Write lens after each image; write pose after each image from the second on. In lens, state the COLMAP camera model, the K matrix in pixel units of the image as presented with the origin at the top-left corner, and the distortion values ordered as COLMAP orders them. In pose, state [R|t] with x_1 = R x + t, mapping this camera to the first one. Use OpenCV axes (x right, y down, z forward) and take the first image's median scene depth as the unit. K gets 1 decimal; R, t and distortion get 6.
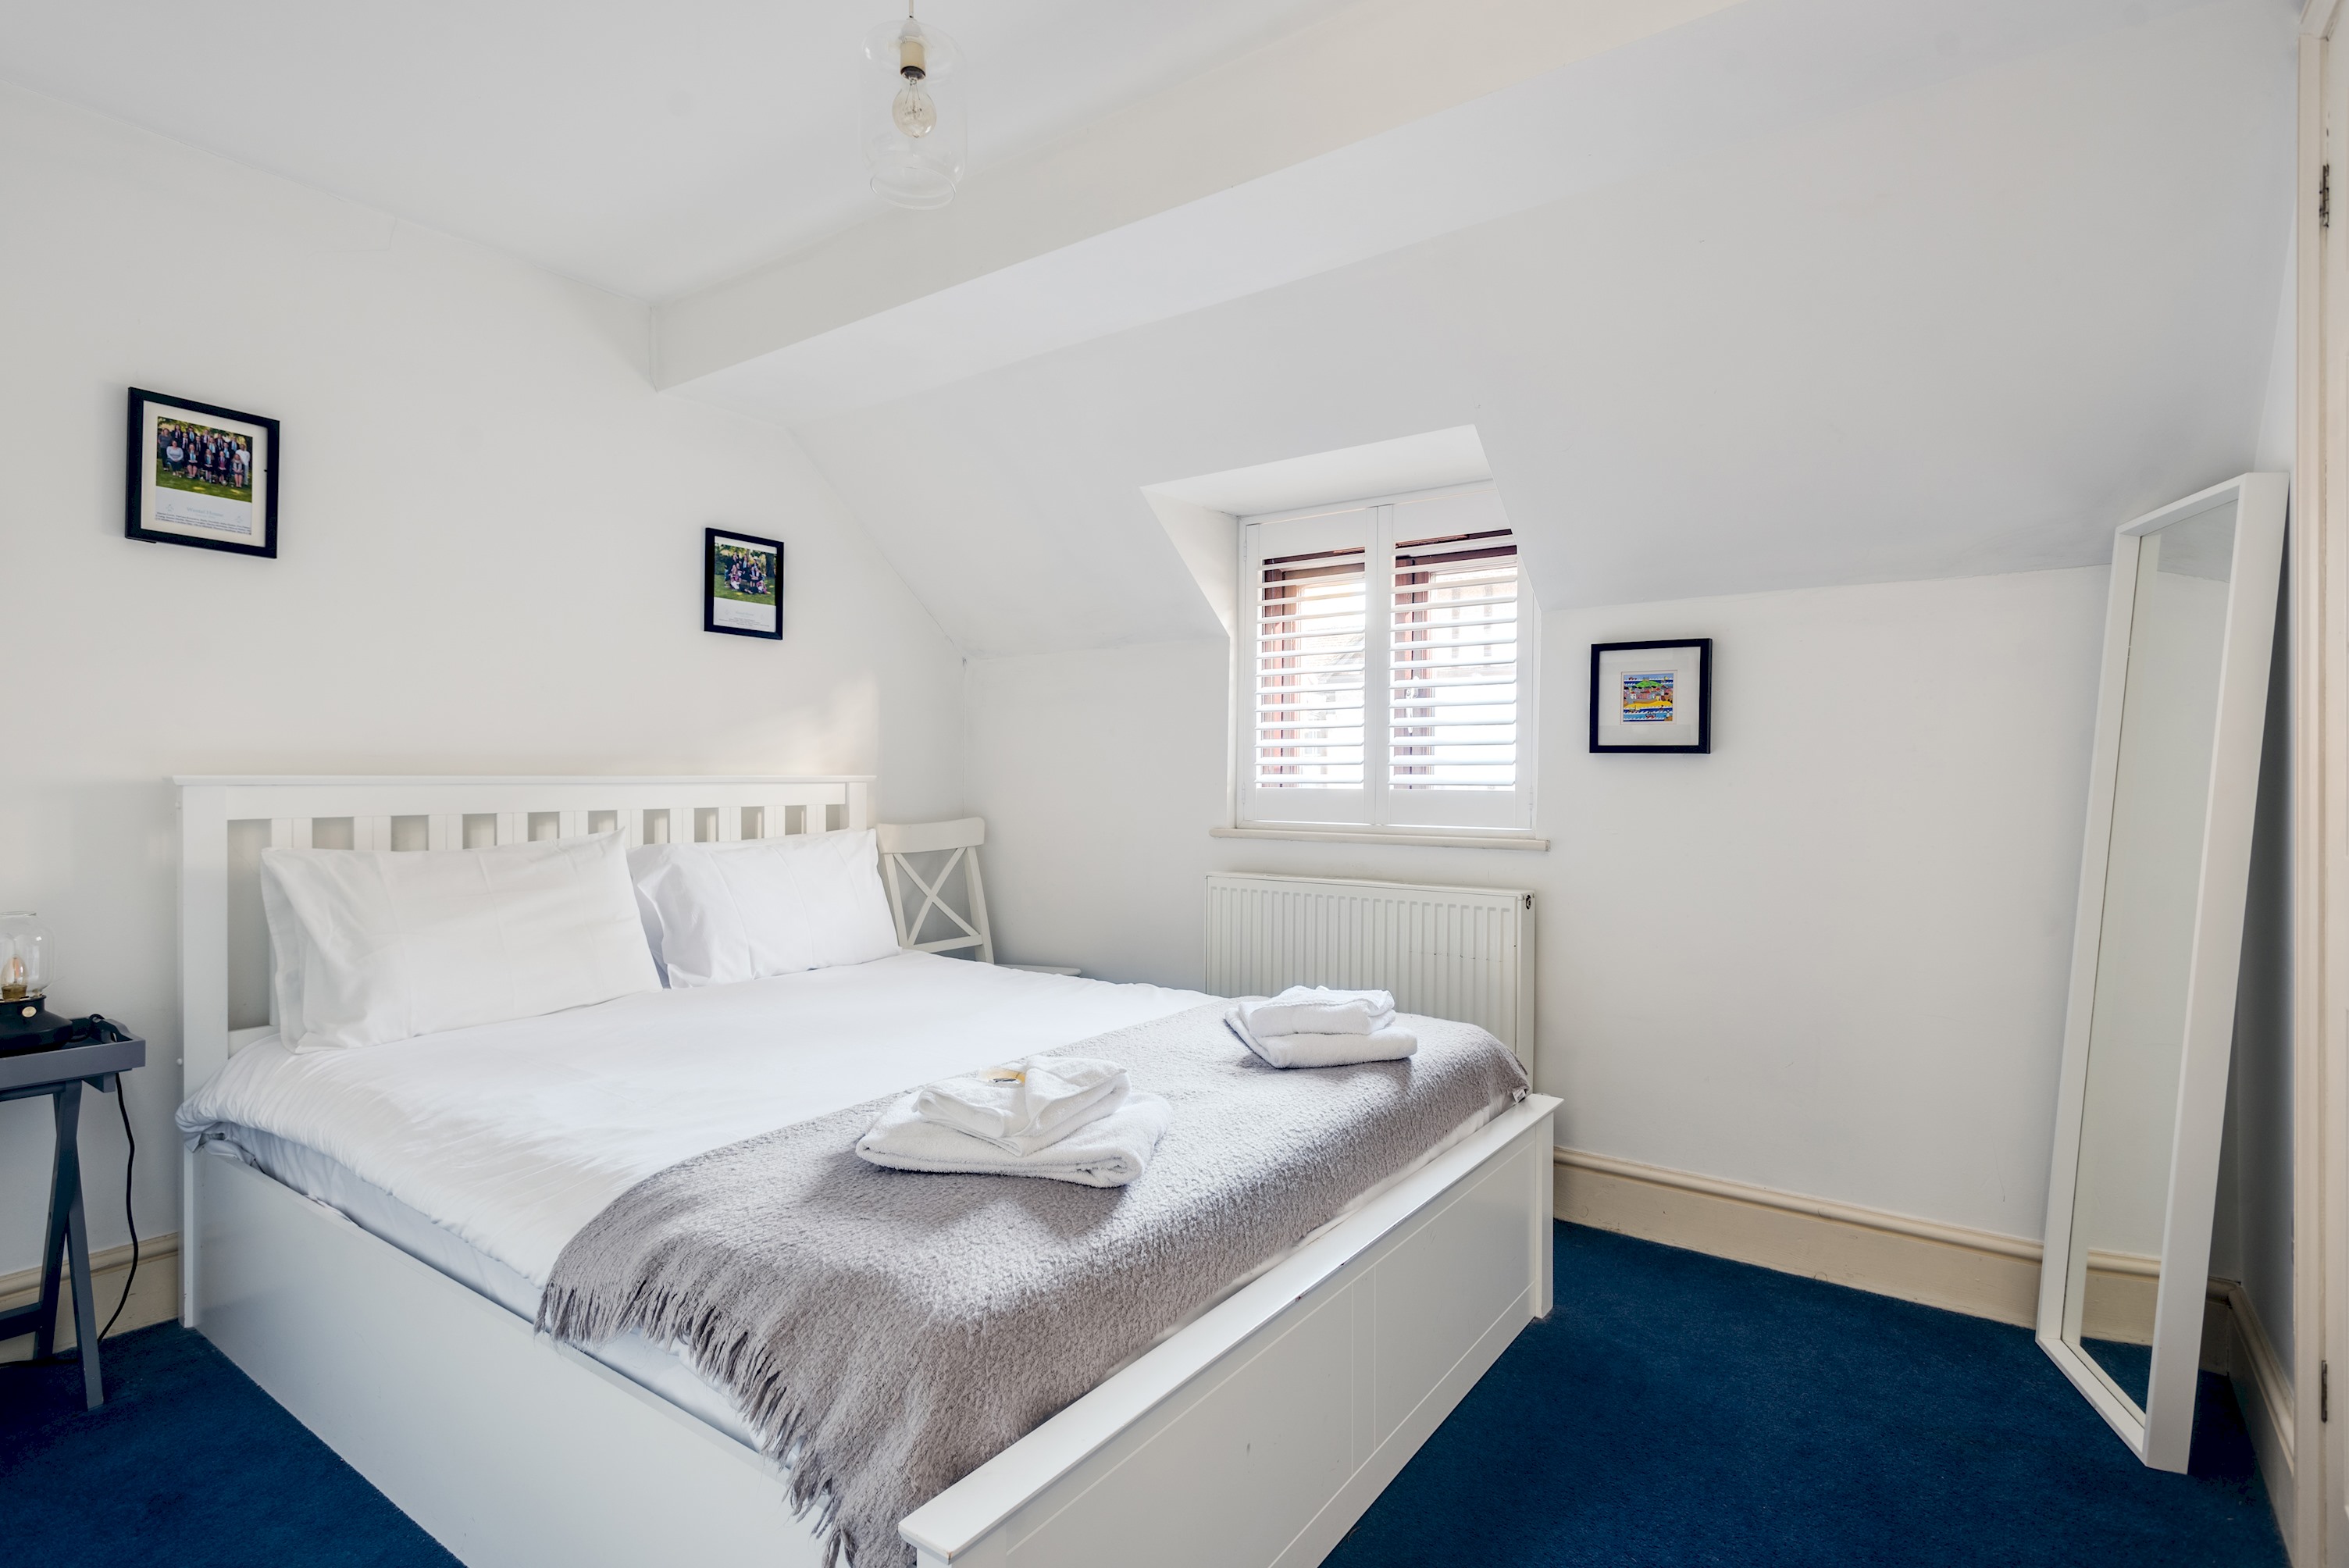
lens RADIAL K [[1134.4, 0, 1174.5], [0, 1134.4, 784.0], [0, 0, 1]] dist [0.018715, -0.001212]
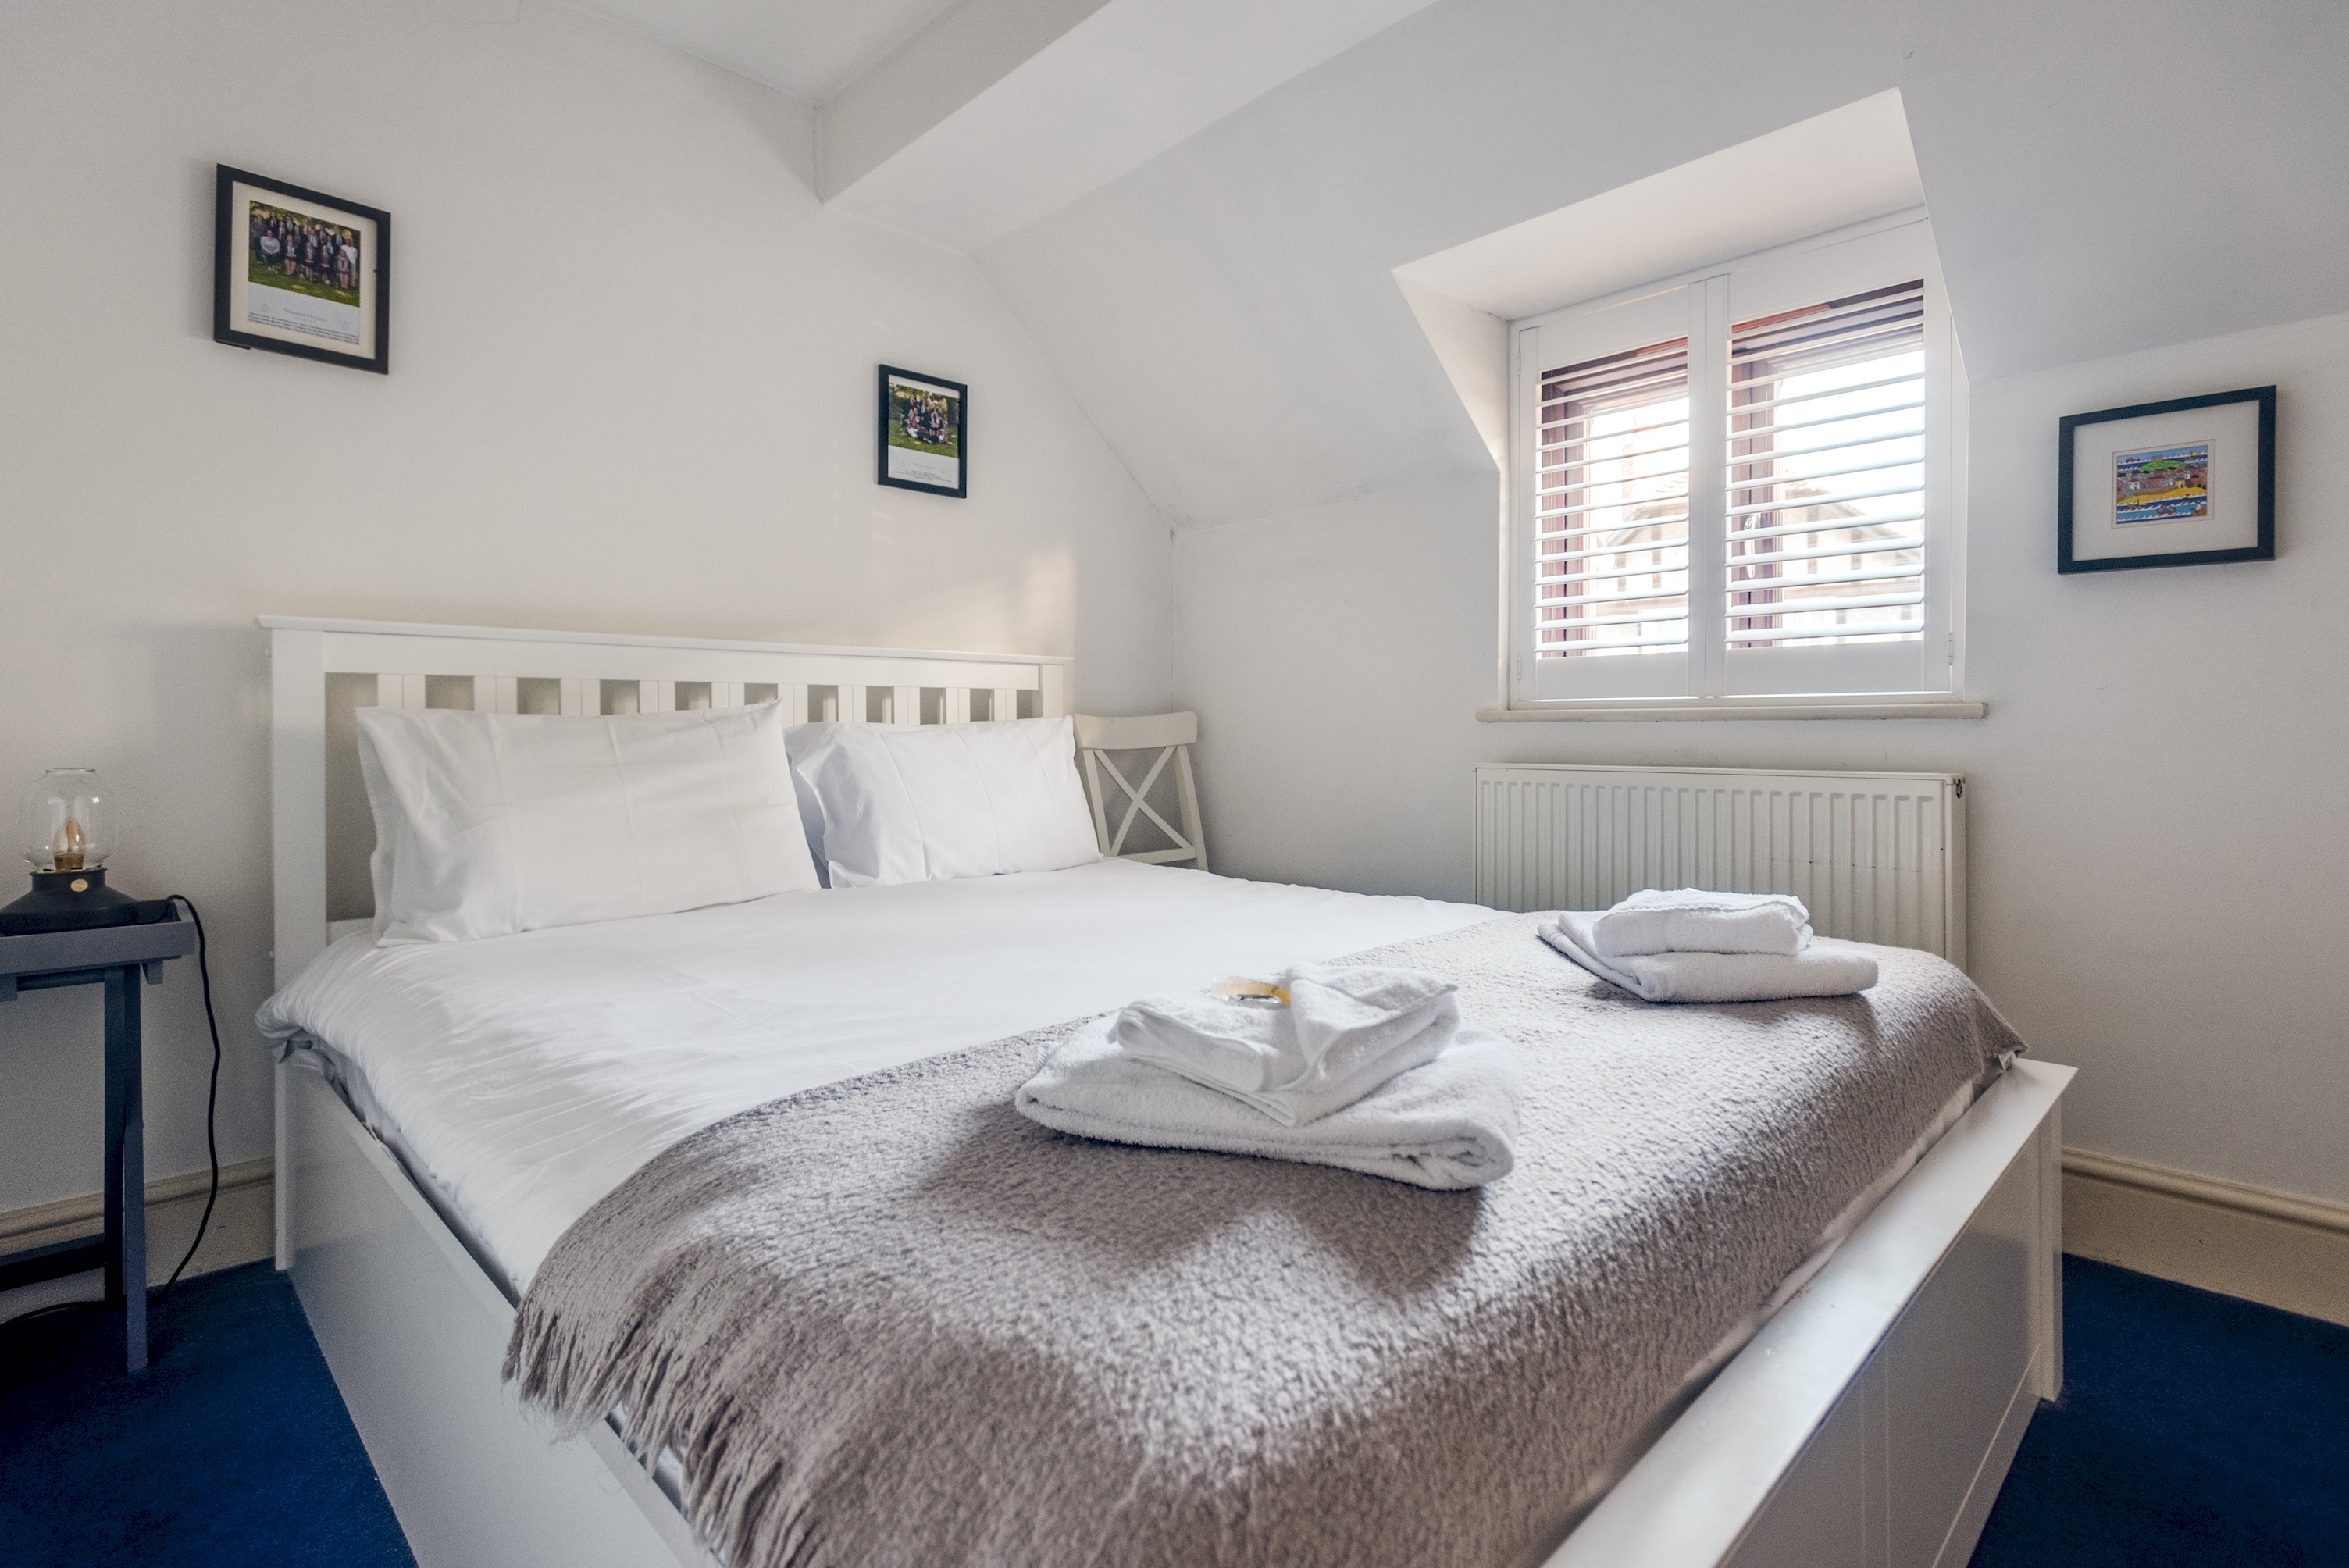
lens RADIAL K [[1117.2, 0, 1190.1], [0, 1117.2, 735.2], [0, 0, 1]] dist [0.015047, 0.000579]
pose [[0.986592, -0.008489, -0.162985, -0.062558], [0.008058, 0.999962, -0.003305, 0.089845], [0.163006, 0.001947, 0.986623, 0.296135]]
